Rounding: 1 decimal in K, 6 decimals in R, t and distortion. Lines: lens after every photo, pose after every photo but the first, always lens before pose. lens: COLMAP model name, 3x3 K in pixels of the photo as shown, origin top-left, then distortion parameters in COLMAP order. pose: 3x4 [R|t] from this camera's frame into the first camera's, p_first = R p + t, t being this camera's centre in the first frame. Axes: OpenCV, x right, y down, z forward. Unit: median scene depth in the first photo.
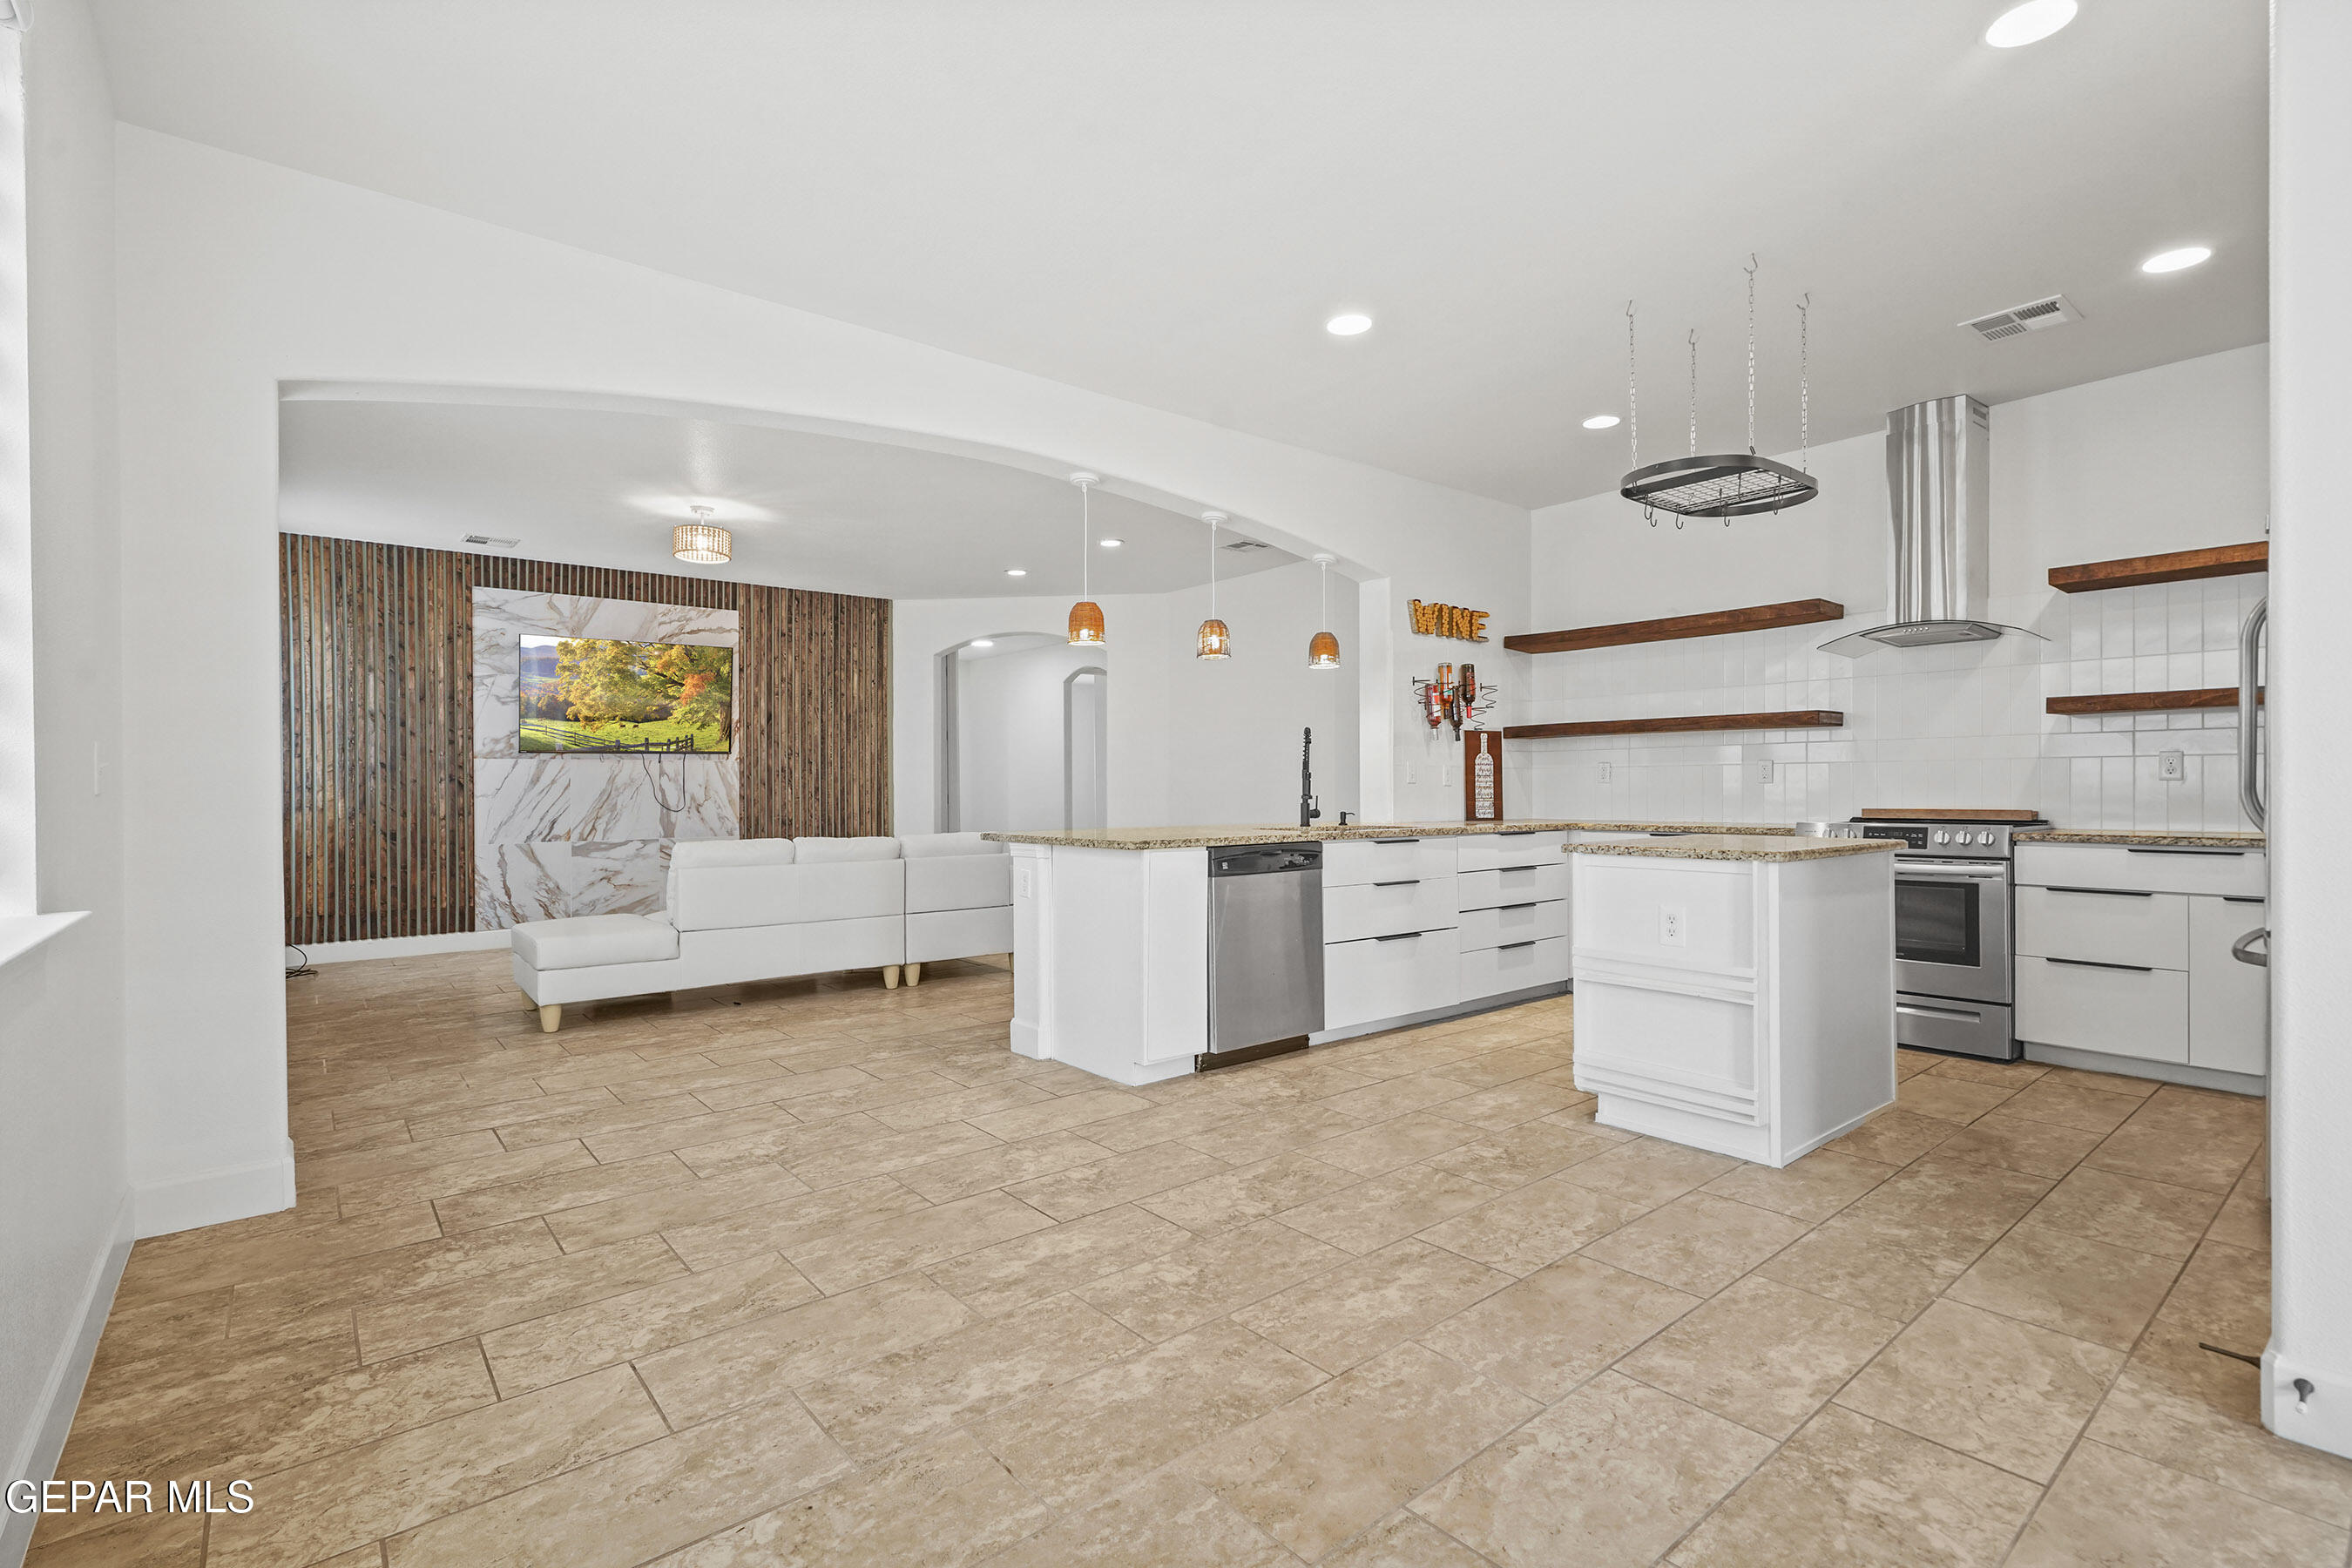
lens RADIAL K [[1079.6, 0, 1164.8], [0, 1079.6, 782.2], [0, 0, 1]] dist [-0.005450, 0.001605]
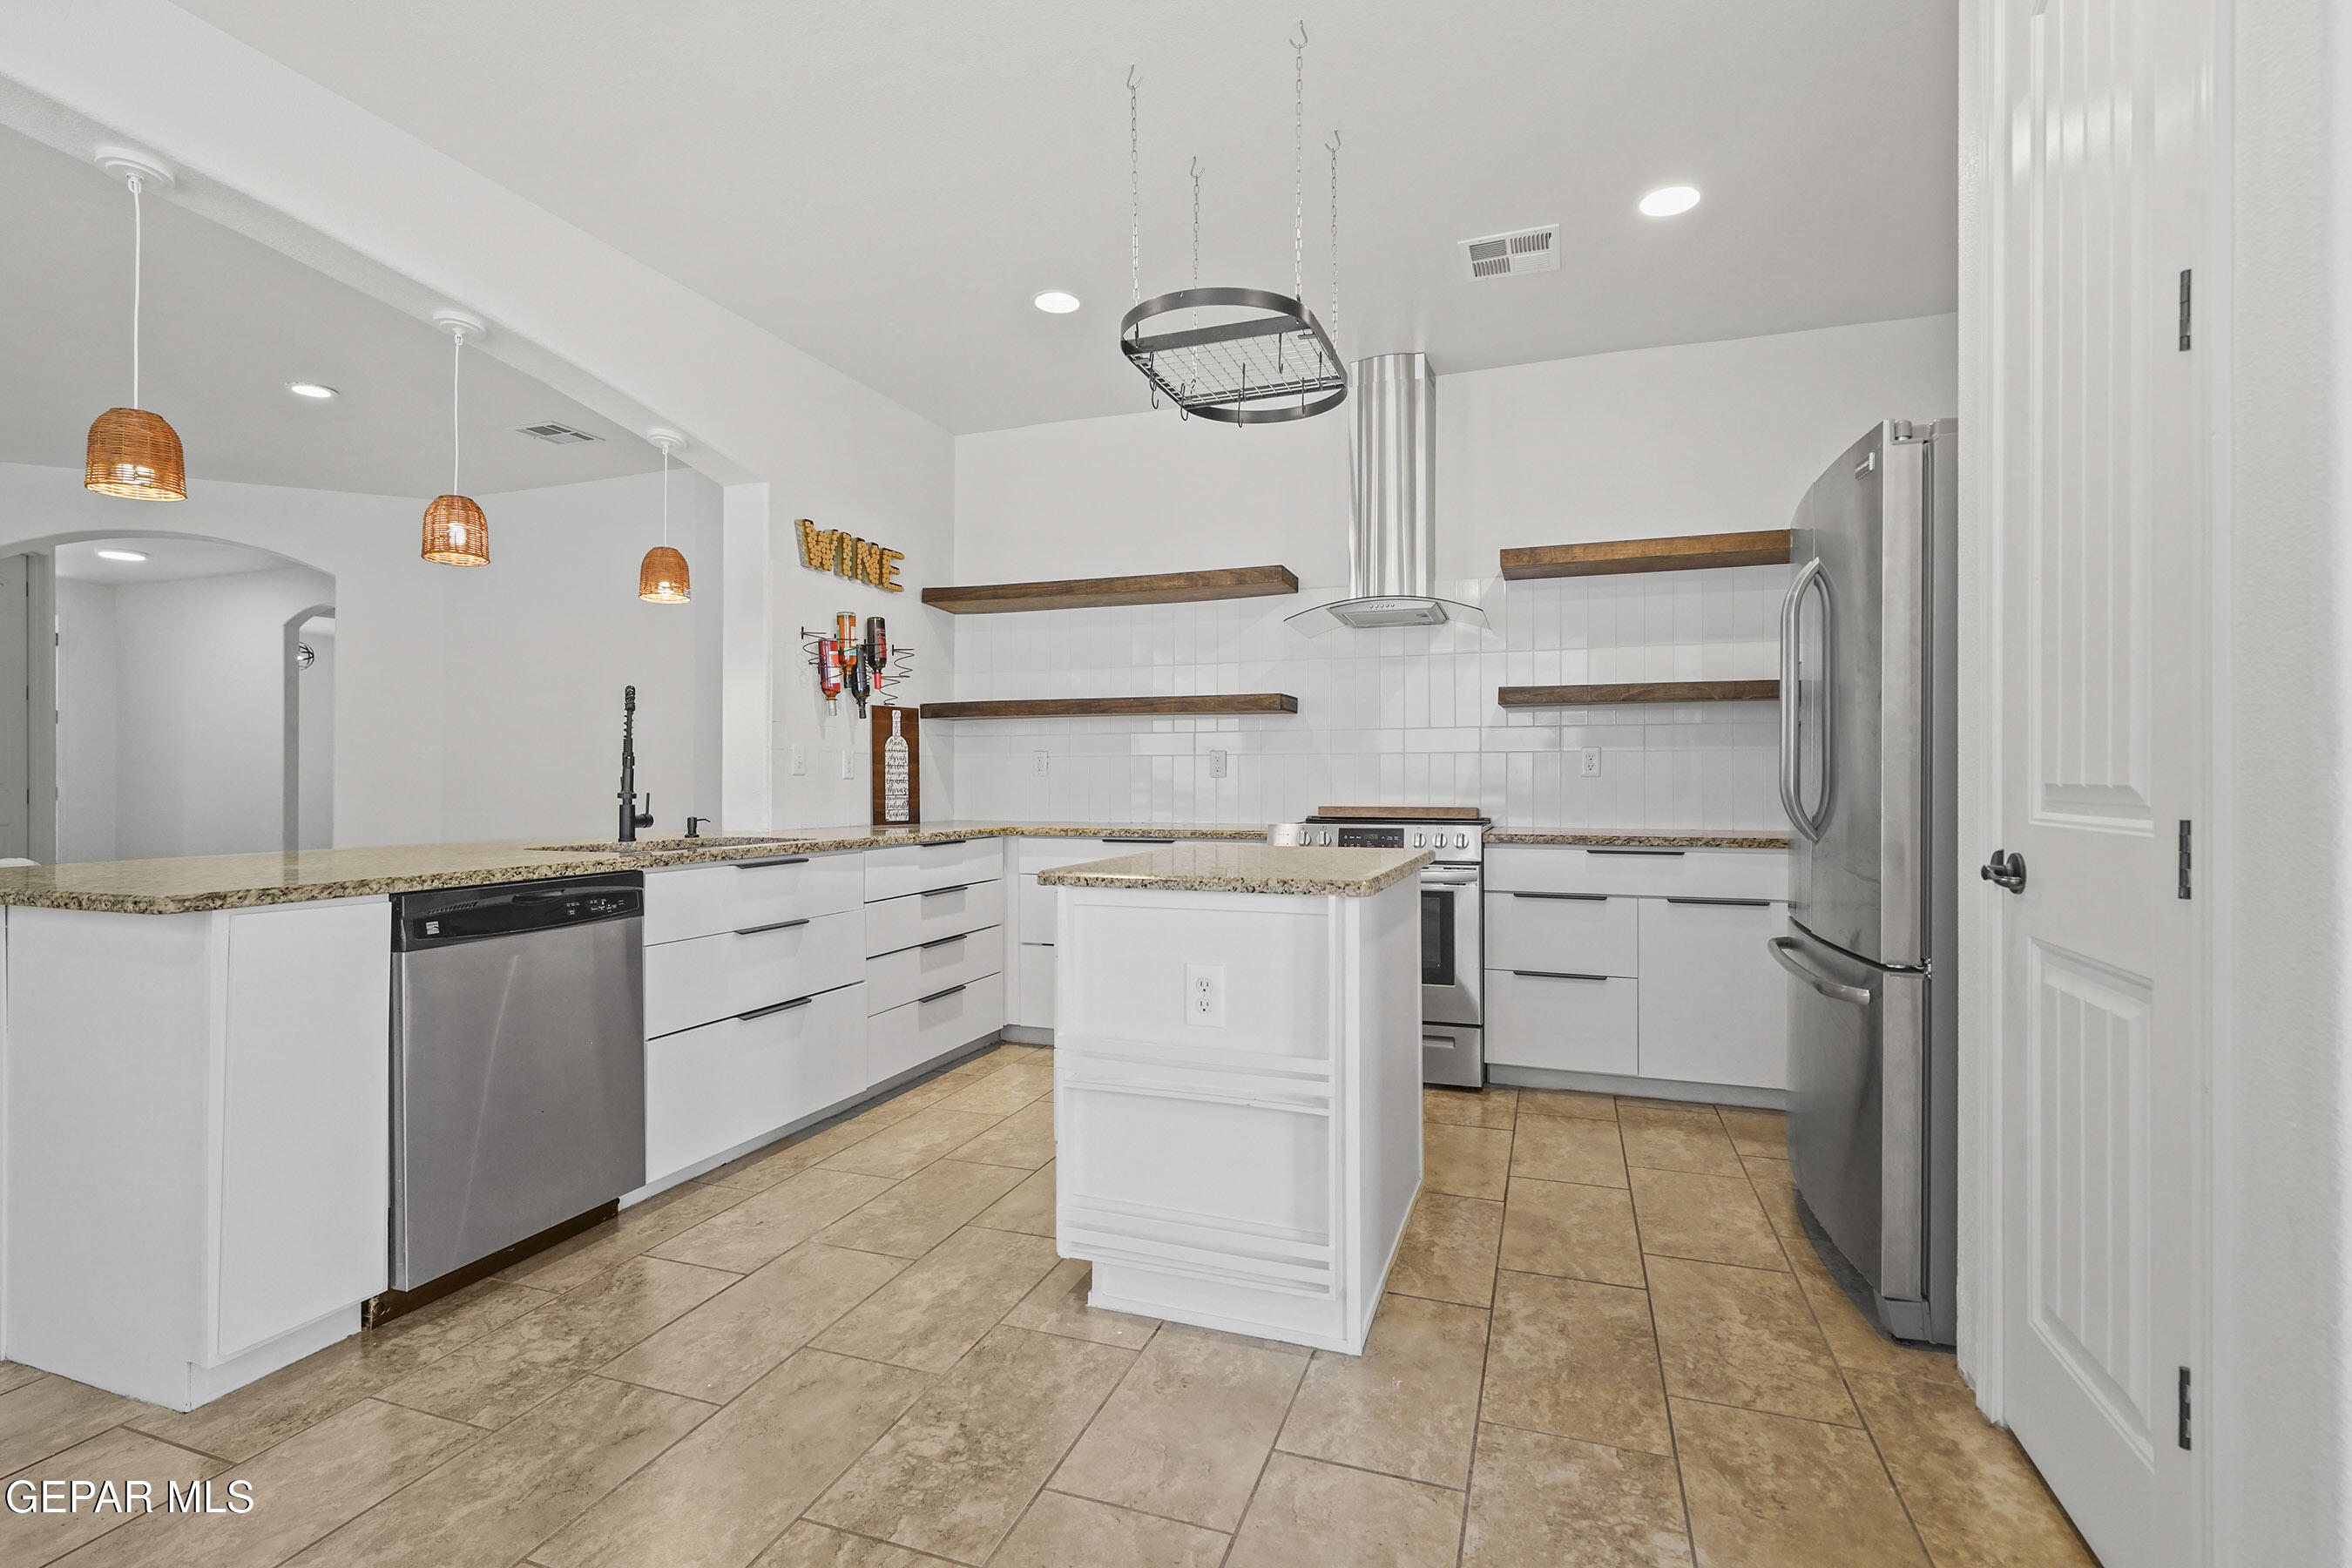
lens RADIAL K [[1079.6, 0, 1164.8], [0, 1079.6, 782.2], [0, 0, 1]] dist [-0.005450, 0.001605]
pose [[0.853459, 0.003286, 0.521150, 0.076913], [-0.007097, 0.999961, 0.005317, 0.000444], [-0.521112, -0.008236, 0.853449, 0.320358]]
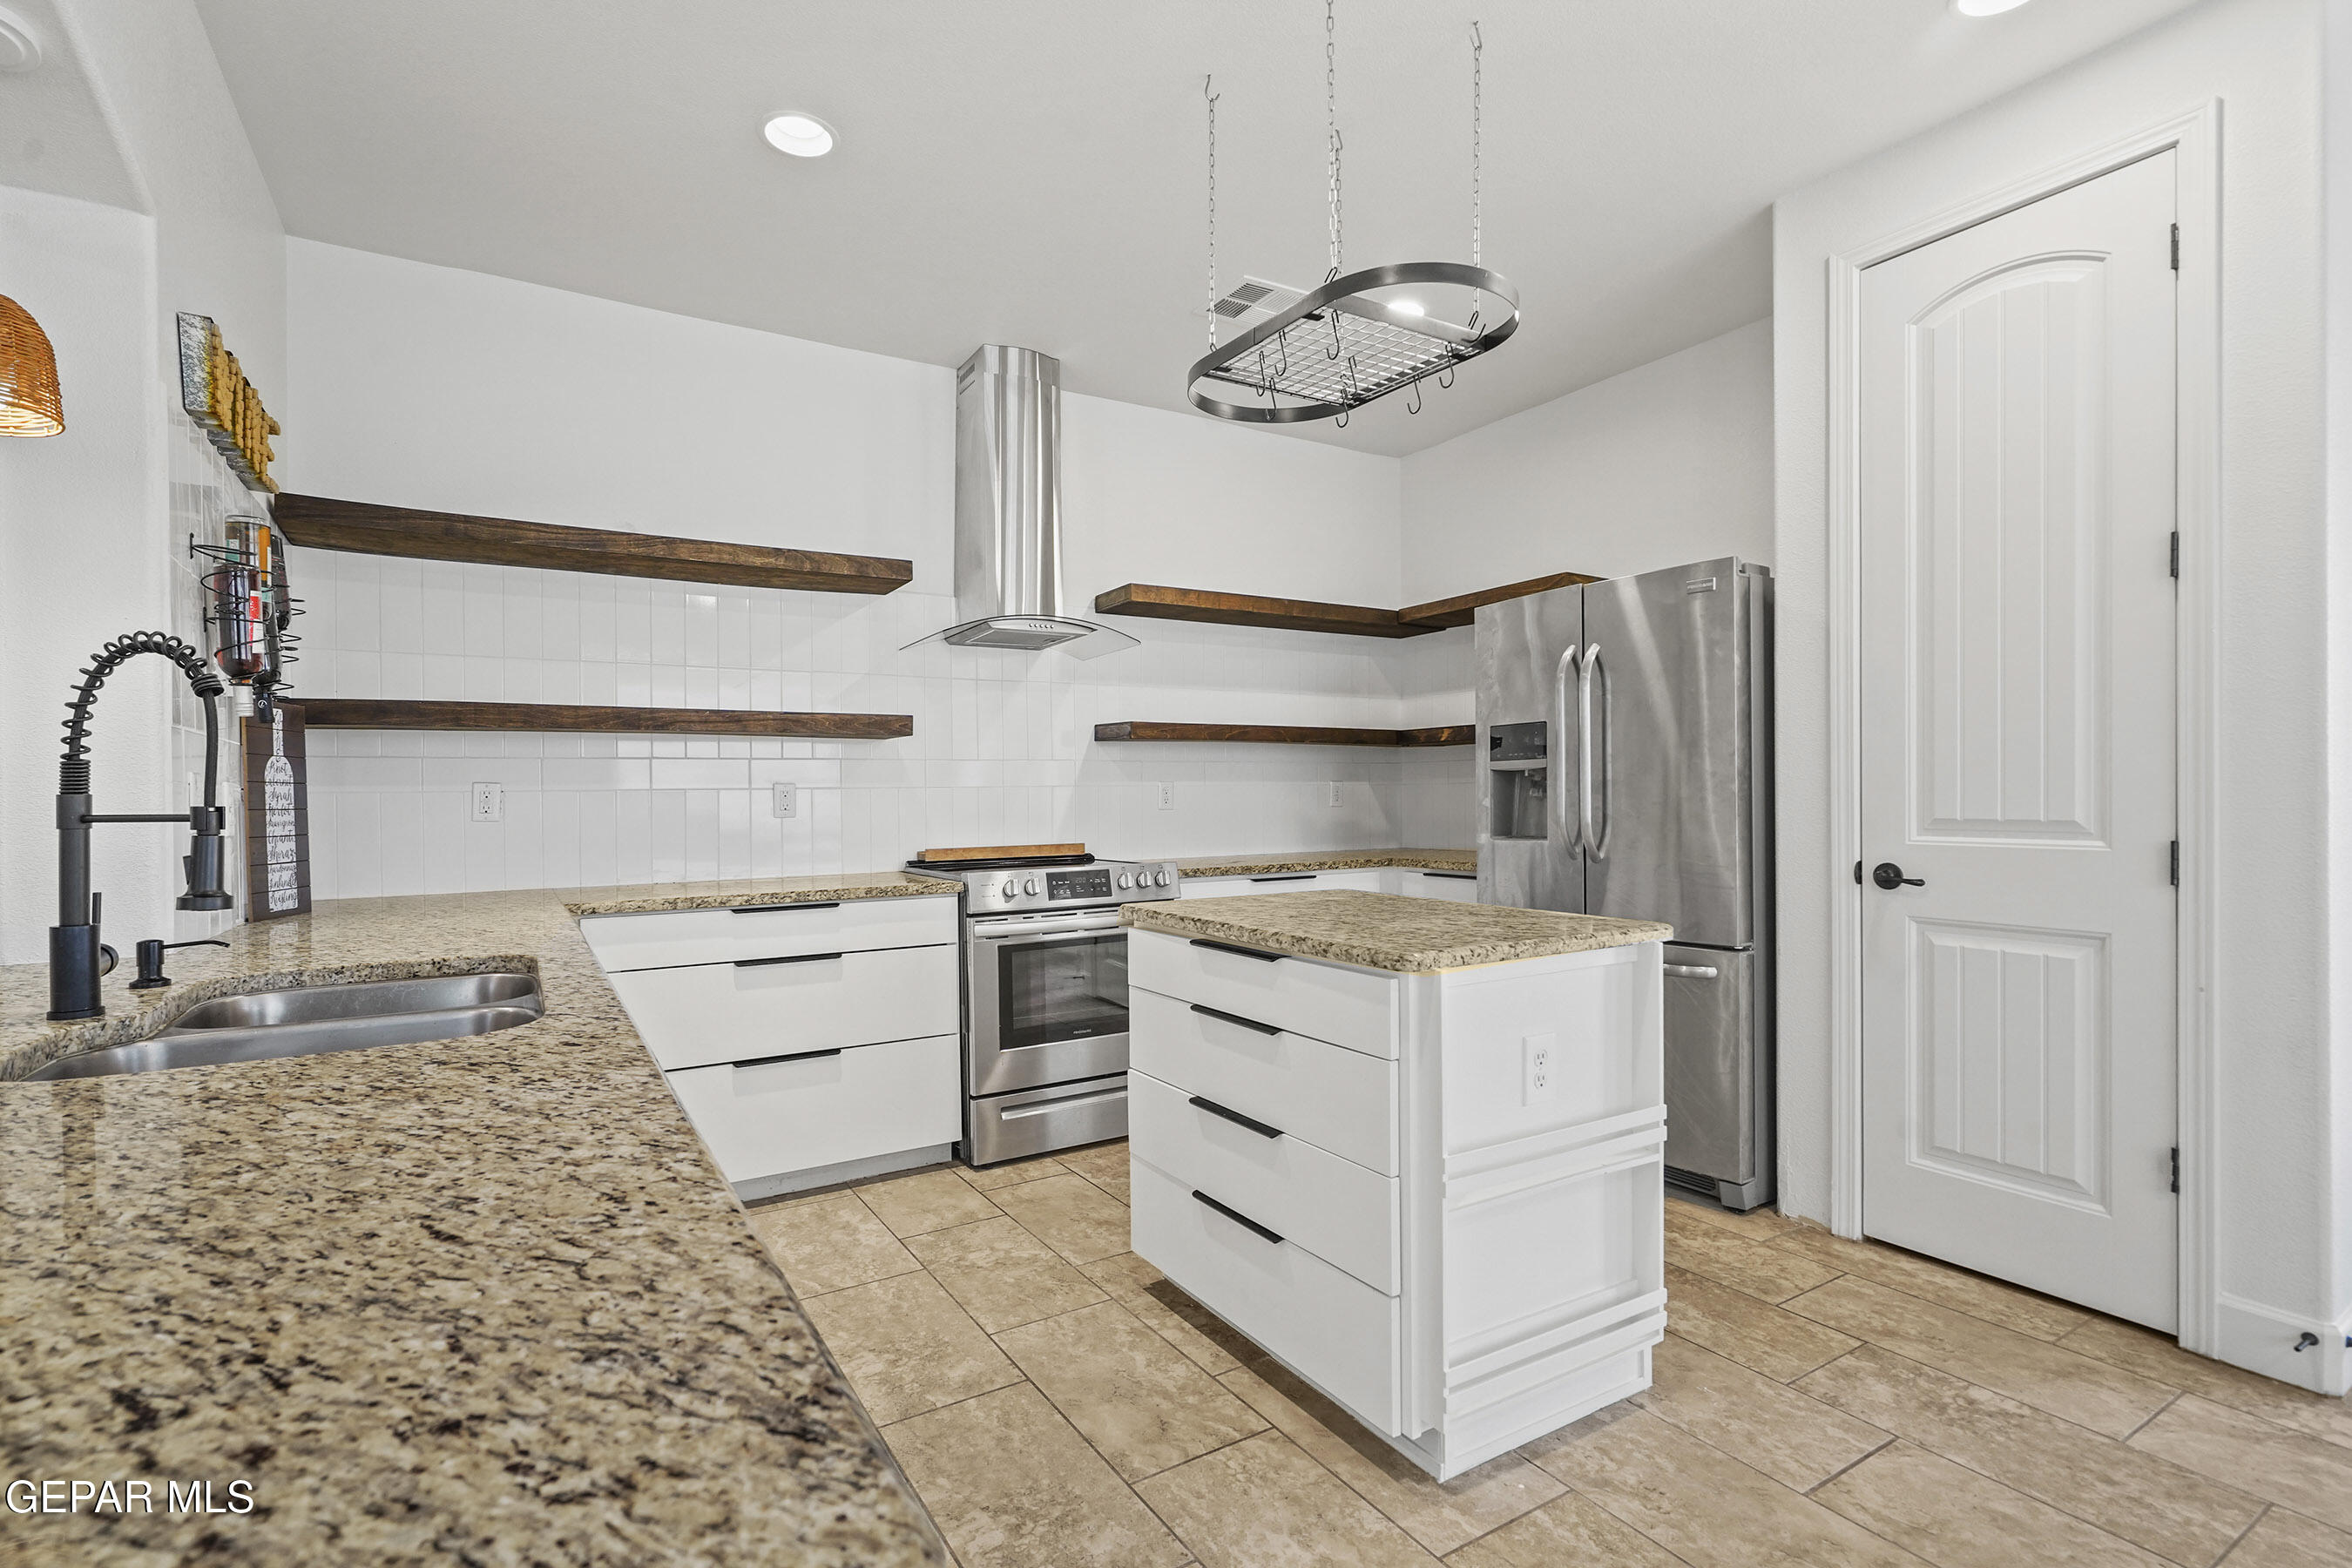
lens RADIAL K [[1079.6, 0, 1164.8], [0, 1079.6, 782.2], [0, 0, 1]] dist [-0.005450, 0.001605]
pose [[0.126453, 0.012432, 0.991895, -0.098157], [0.004523, 0.999904, -0.013109, -0.012481], [-0.991962, 0.006144, 0.126385, 0.777336]]
